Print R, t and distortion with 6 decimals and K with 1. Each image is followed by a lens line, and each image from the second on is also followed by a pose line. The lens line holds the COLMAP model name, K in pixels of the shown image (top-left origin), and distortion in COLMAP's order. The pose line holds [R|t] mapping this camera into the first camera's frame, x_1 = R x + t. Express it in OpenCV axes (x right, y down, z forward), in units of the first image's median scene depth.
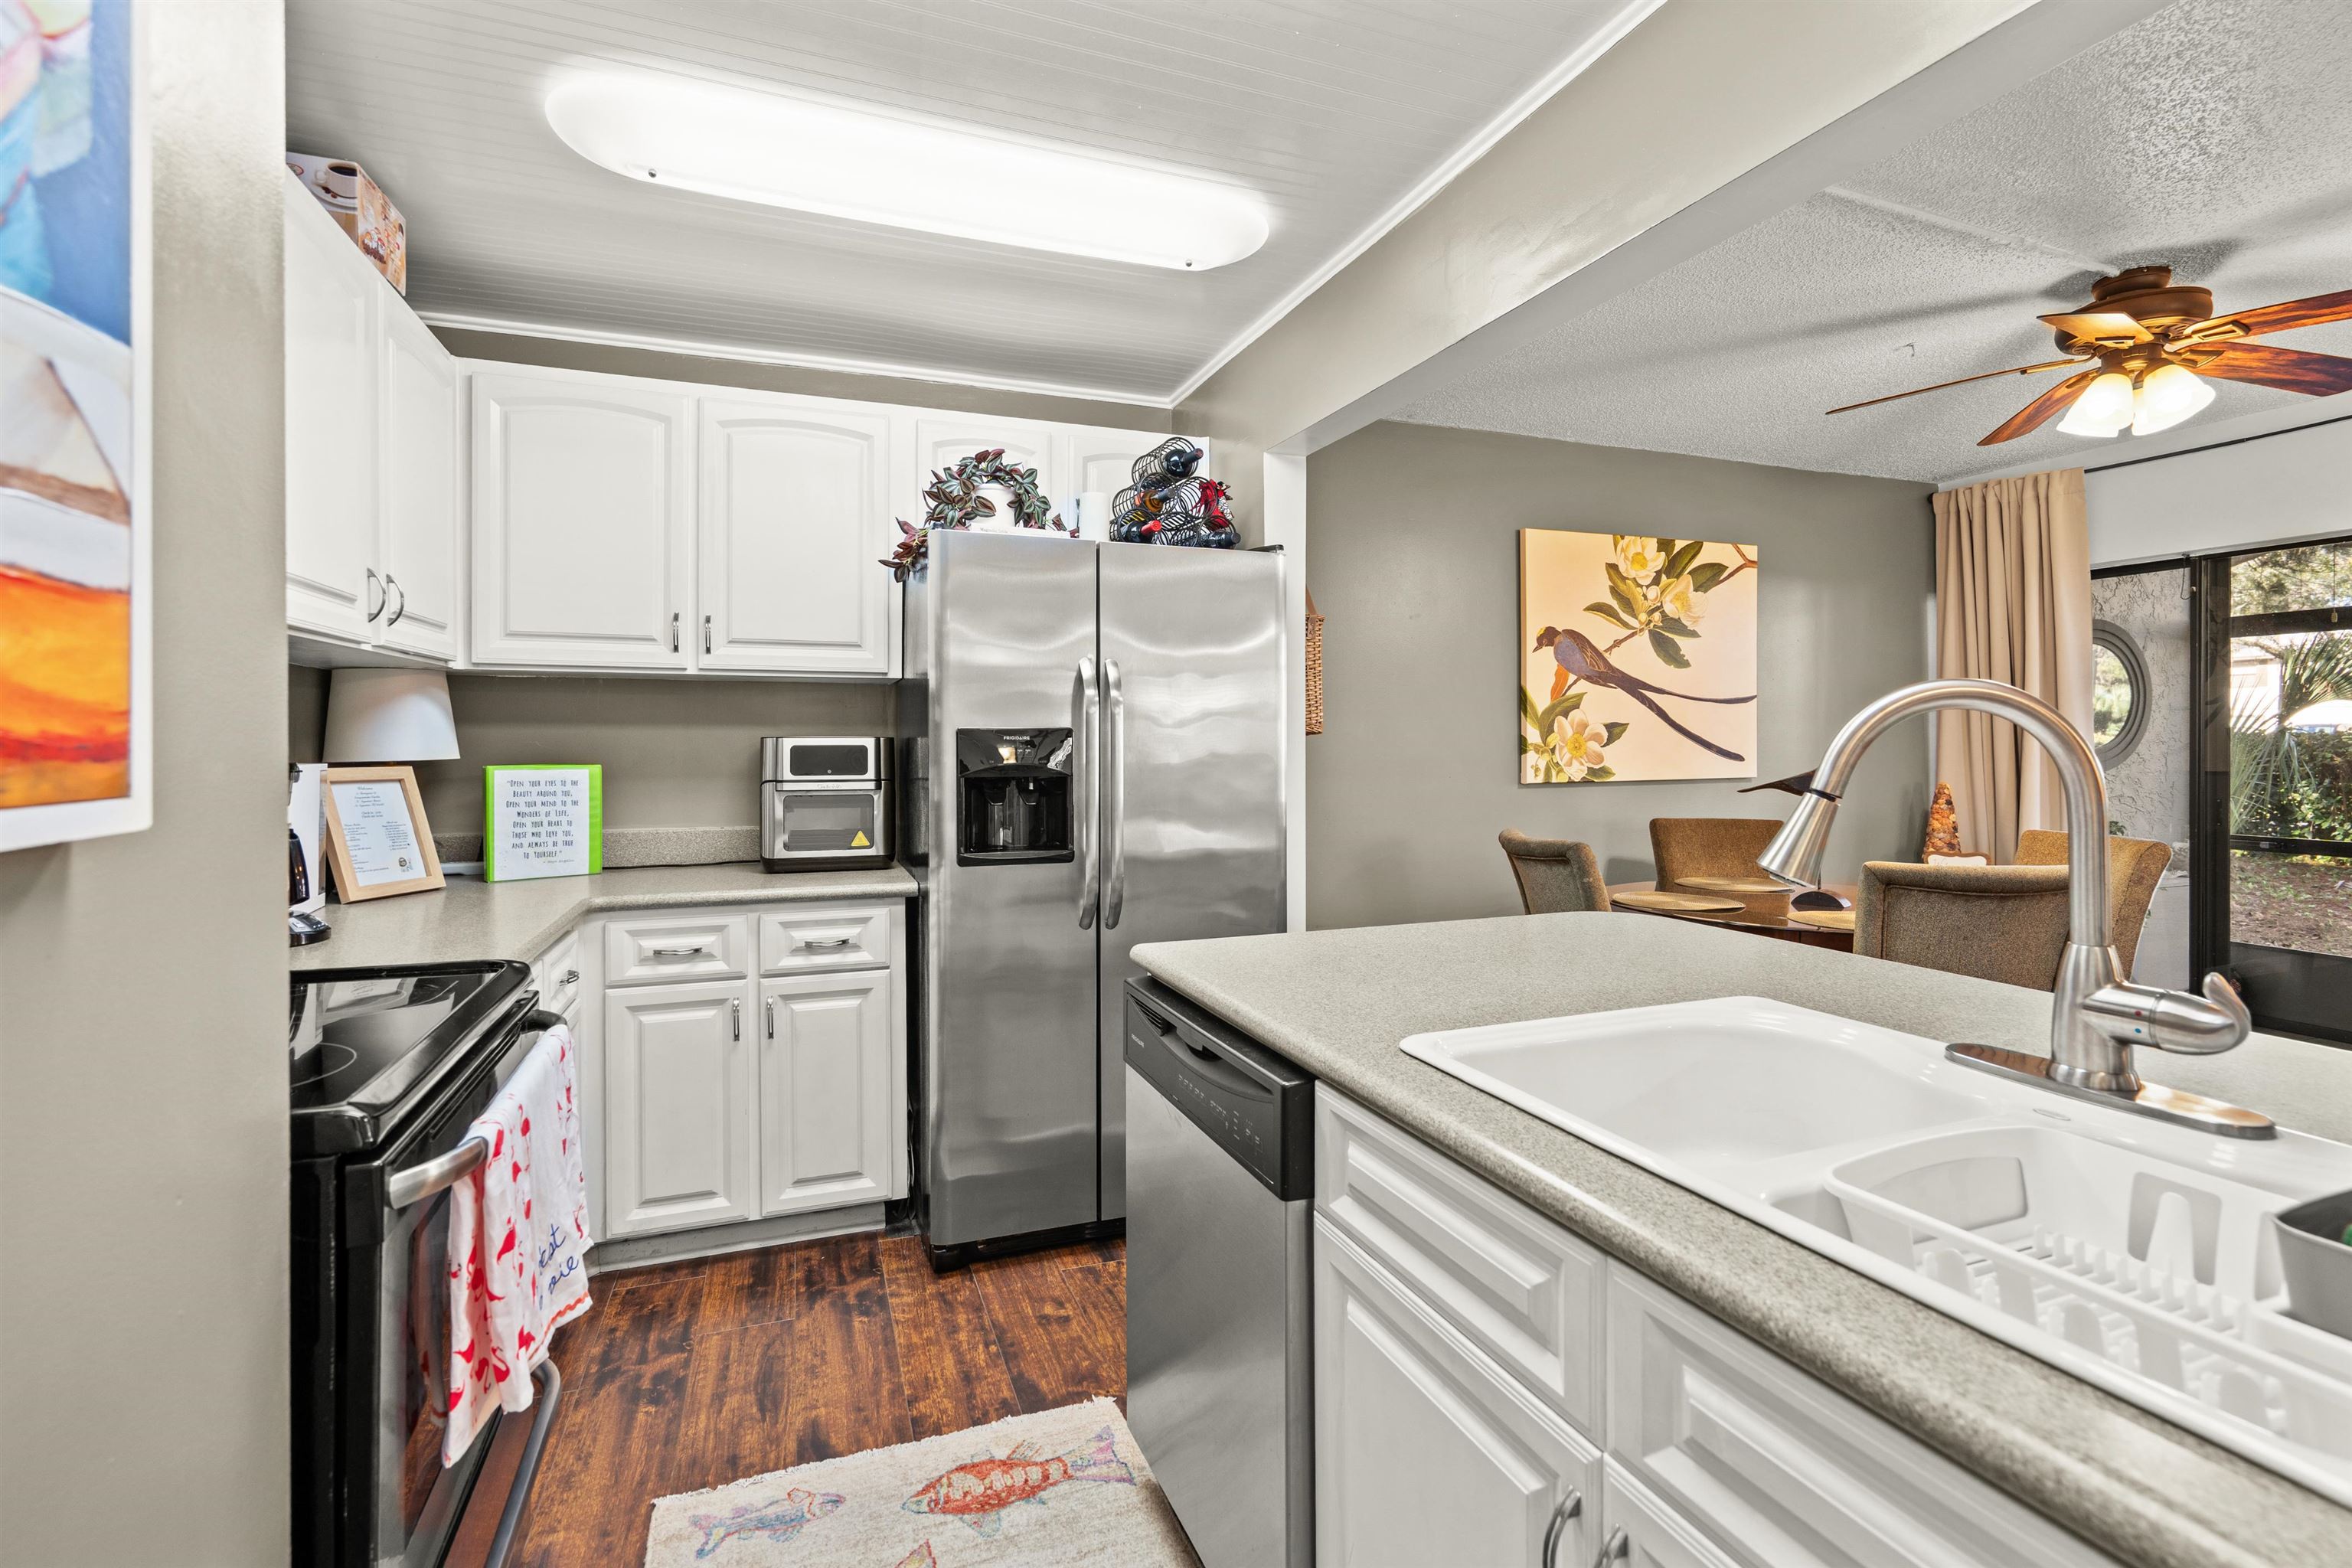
lens RADIAL K [[1077.1, 0, 1166.9], [0, 1077.1, 763.3], [0, 0, 1]] dist [-0.002020, -0.000230]
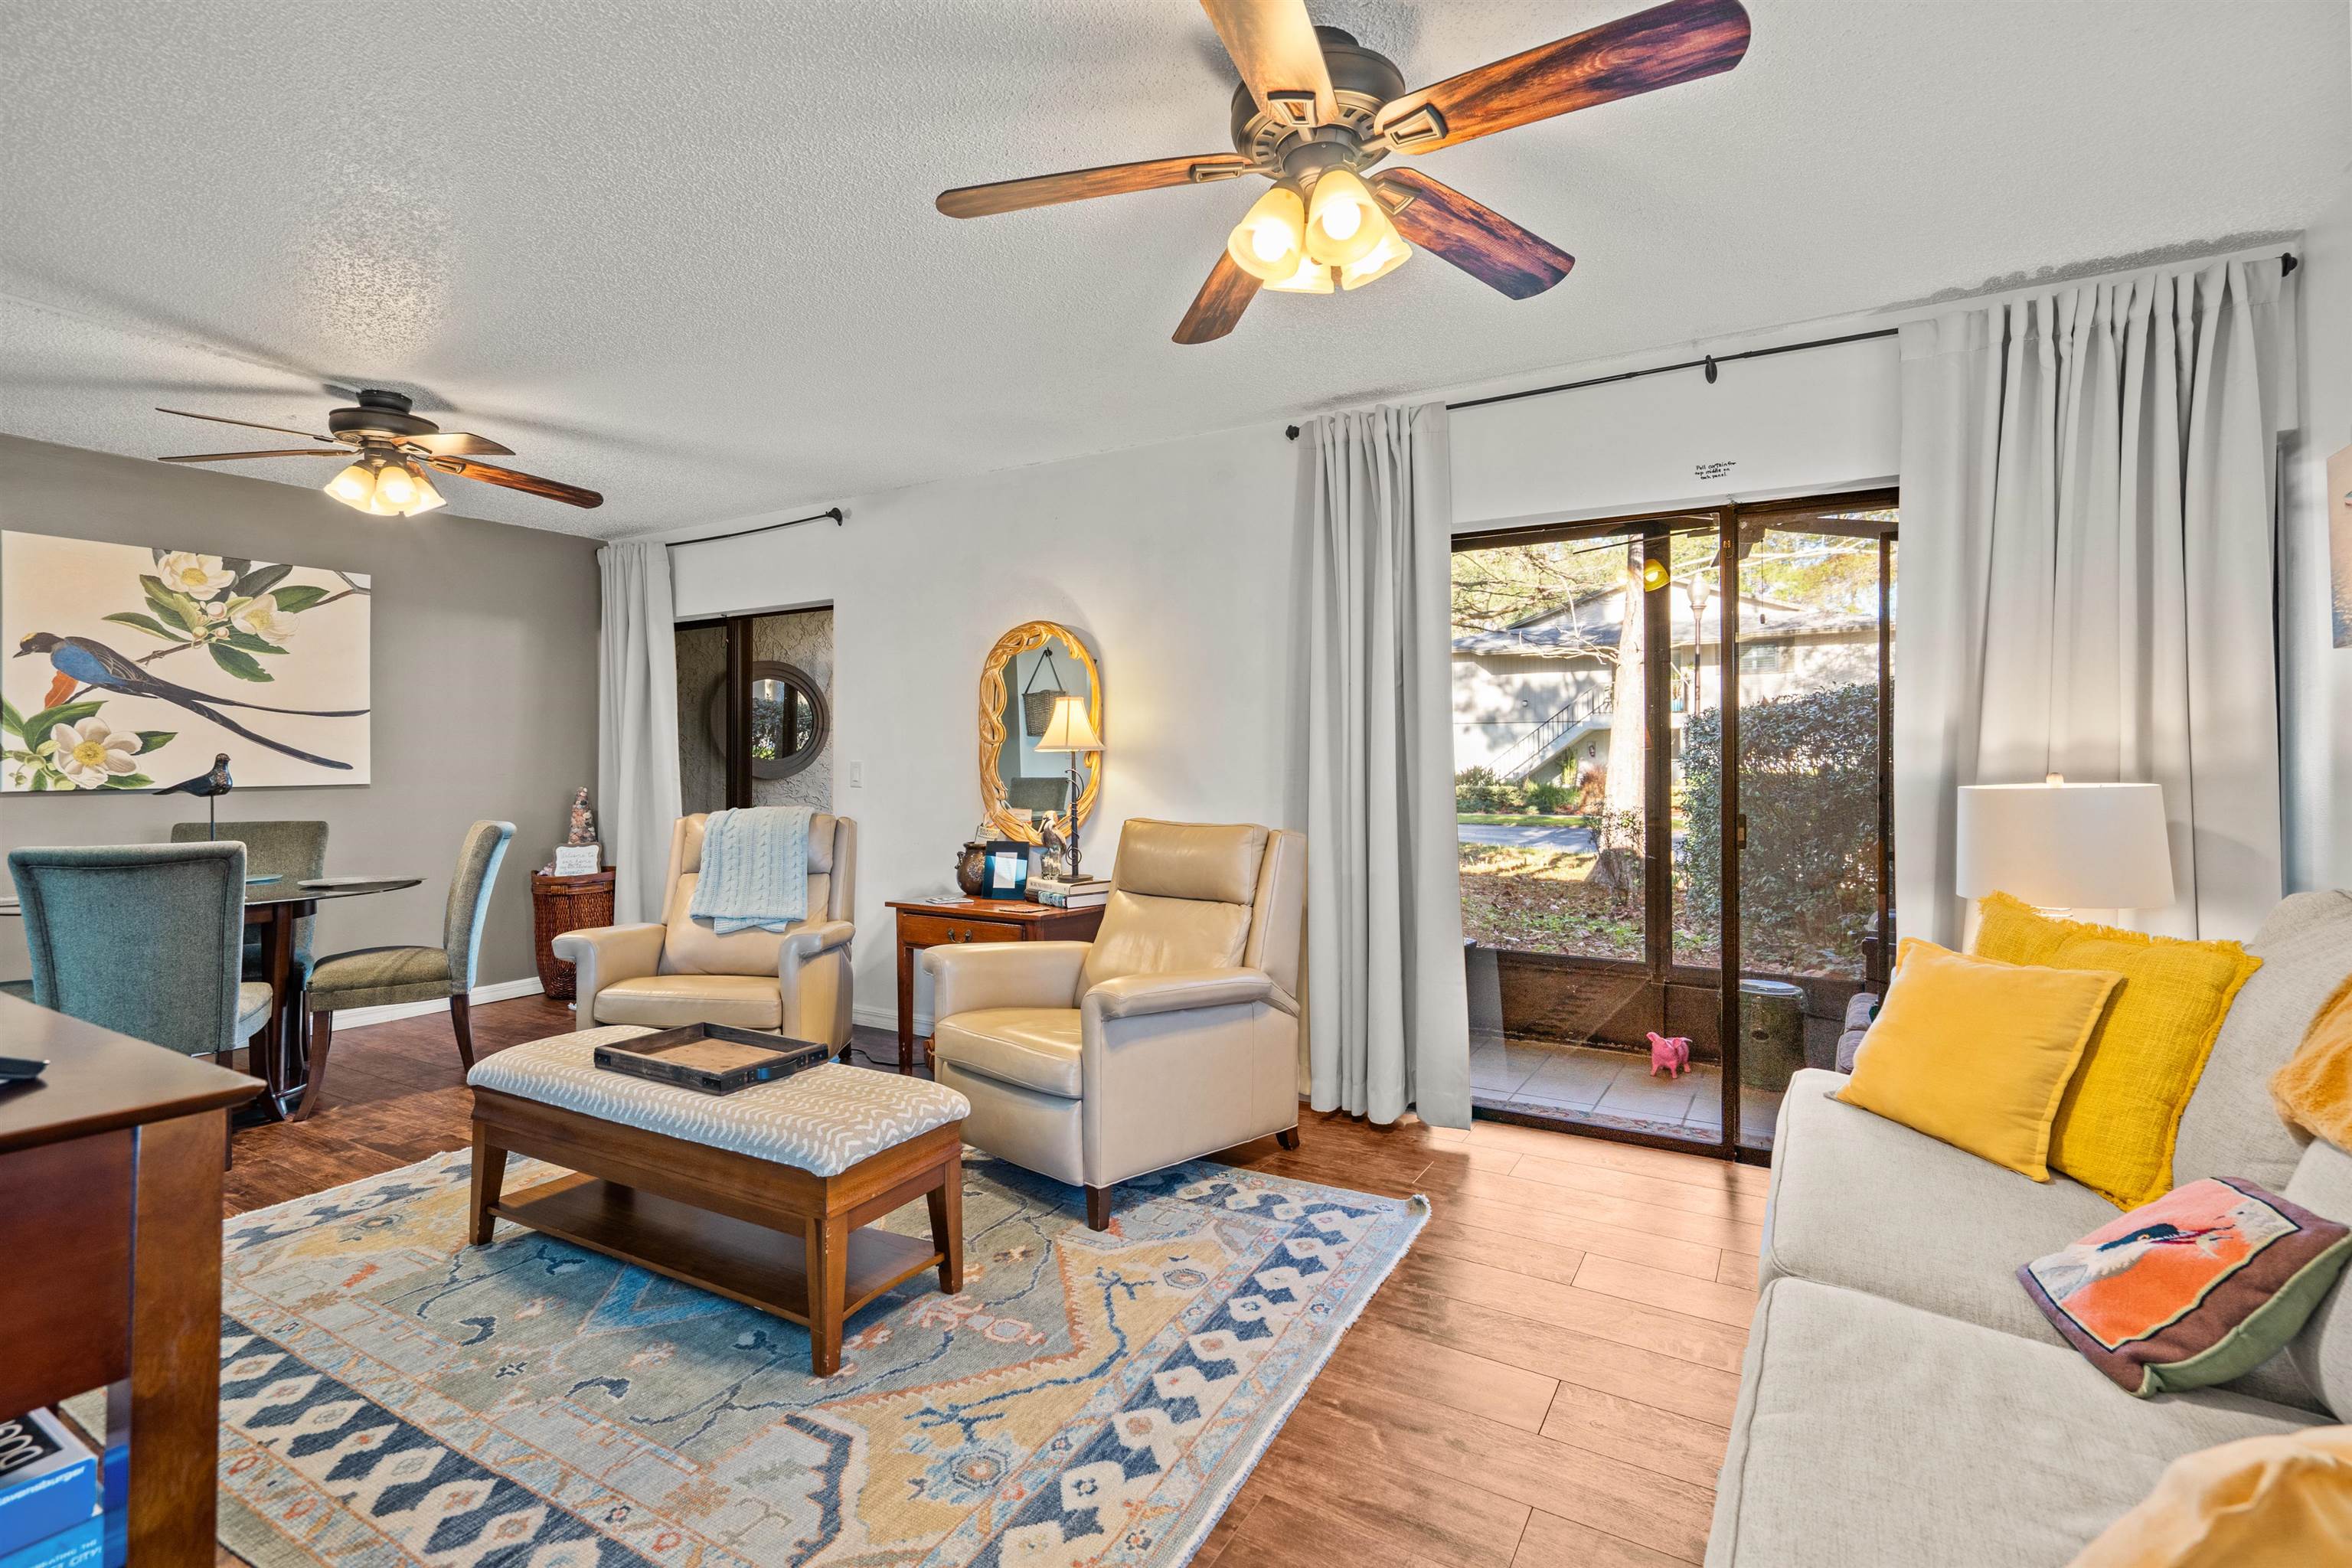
lens RADIAL K [[1077.1, 0, 1179.9], [0, 1077.1, 771.1], [0, 0, 1]] dist [-0.002020, -0.000230]
pose [[0.785802, -0.001280, 0.618476, 0.552197], [0.008253, 0.999931, -0.008417, 0.016446], [-0.618423, 0.011719, 0.785758, -0.406099]]
